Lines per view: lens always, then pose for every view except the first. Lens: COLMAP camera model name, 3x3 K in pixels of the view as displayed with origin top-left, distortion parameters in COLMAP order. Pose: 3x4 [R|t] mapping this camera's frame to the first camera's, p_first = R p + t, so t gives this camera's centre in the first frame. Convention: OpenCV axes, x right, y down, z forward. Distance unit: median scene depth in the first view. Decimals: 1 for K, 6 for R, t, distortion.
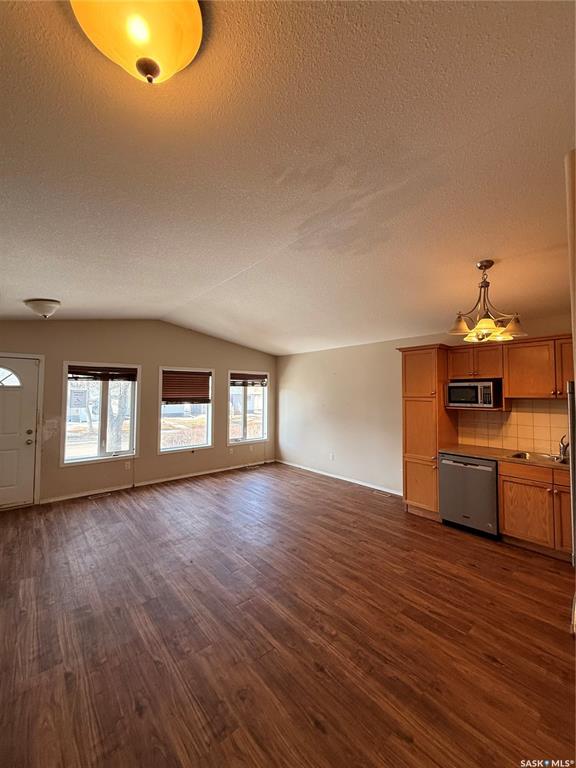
lens RADIAL K [[309.2, 0, 290.1], [0, 309.2, 380.2], [0, 0, 1]] dist [0.000082, -0.000009]
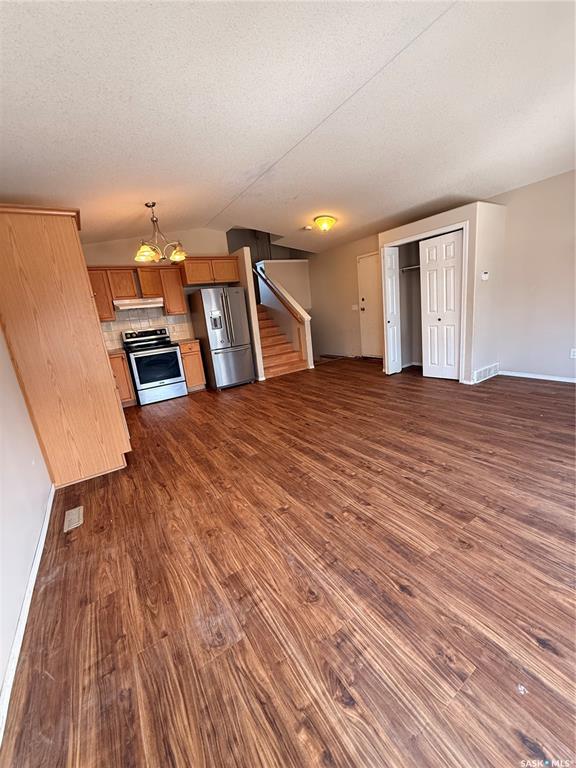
lens RADIAL K [[309.2, 0, 290.1], [0, 309.2, 380.2], [0, 0, 1]] dist [0.000082, -0.000009]
pose [[-0.985408, 0.068070, 0.156006, -0.122672], [0.097082, 0.977617, 0.186655, 0.149072], [-0.139808, 0.199077, -0.969960, 1.700150]]
